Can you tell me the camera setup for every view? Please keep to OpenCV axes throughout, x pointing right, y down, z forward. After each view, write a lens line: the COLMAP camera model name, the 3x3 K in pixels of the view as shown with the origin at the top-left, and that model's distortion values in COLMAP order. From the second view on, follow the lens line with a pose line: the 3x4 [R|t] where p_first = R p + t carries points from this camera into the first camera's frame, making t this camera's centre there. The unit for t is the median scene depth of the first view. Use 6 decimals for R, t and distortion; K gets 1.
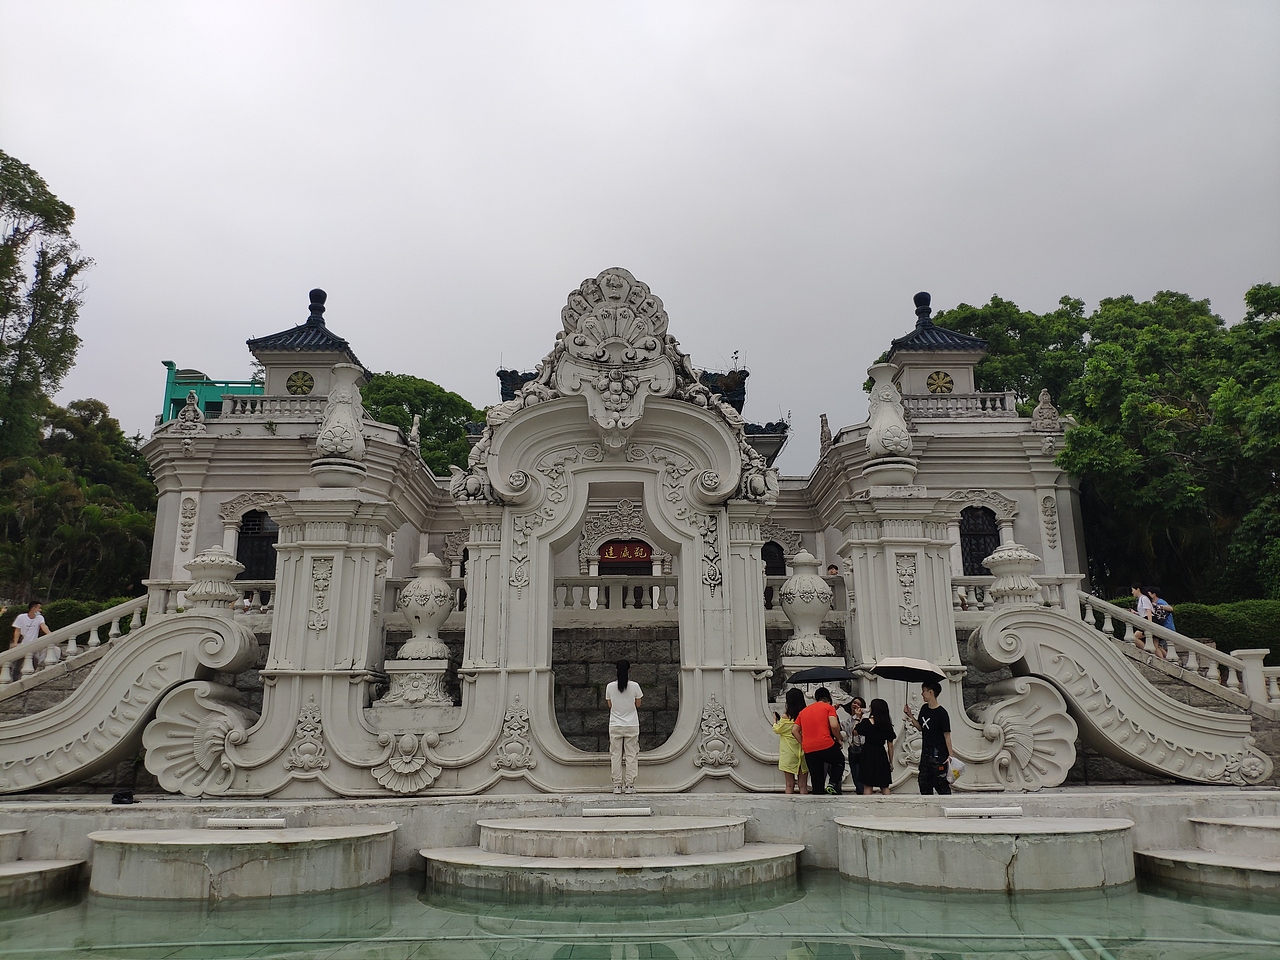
lens RADIAL K [[991.1, 0, 640.0], [0, 991.1, 480.0], [0, 0, 1]] dist [0.129615, -0.290240]
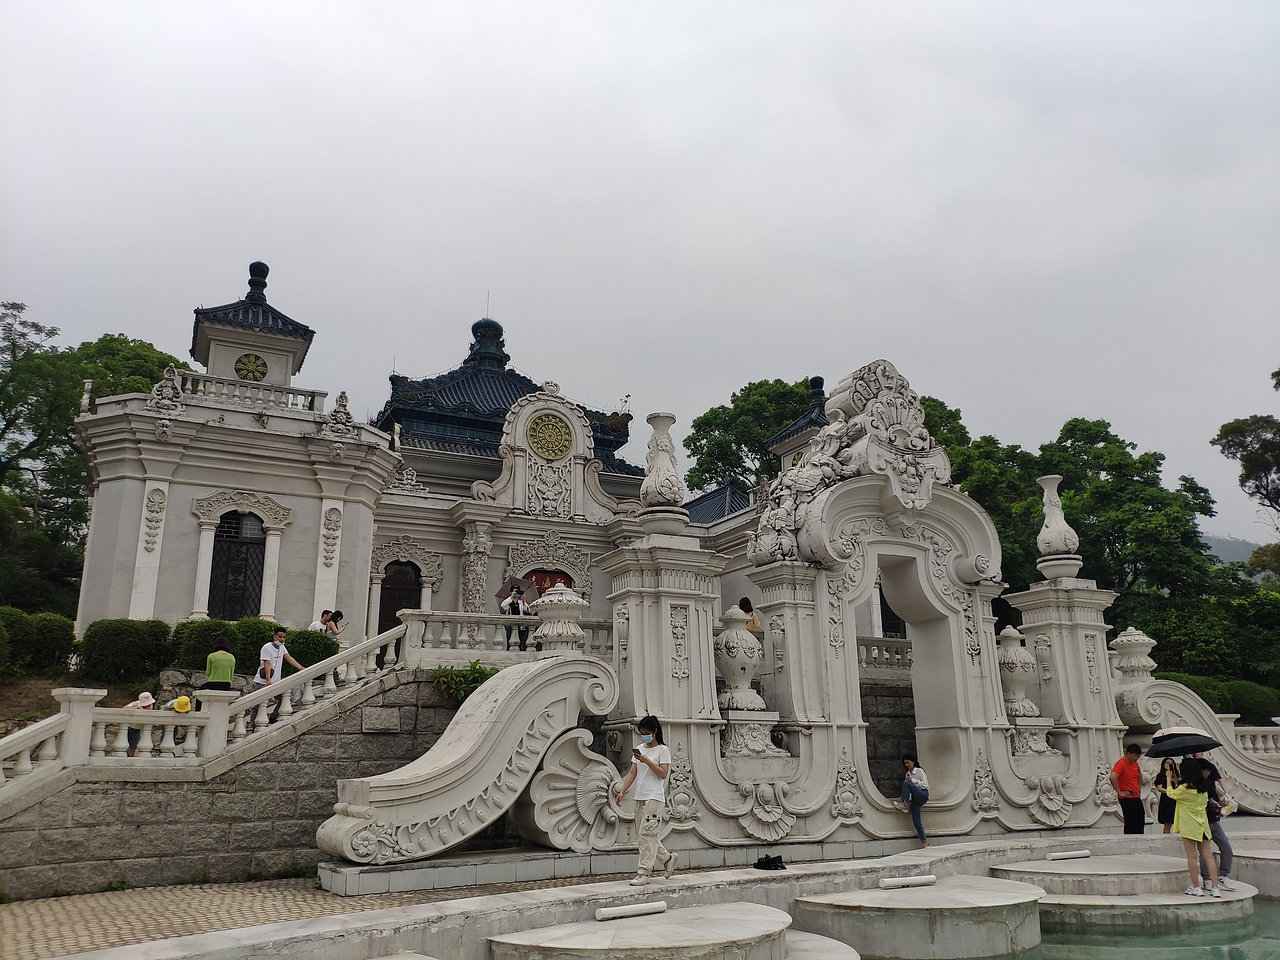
lens RADIAL K [[983.4, 0, 647.0], [0, 983.4, 486.1], [0, 0, 1]] dist [0.106653, -0.225158]
pose [[0.899477, 0.116988, 0.421016, -0.758982], [-0.113485, 0.992976, -0.033465, -0.005877], [-0.421973, -0.017678, 0.906436, 0.113342]]
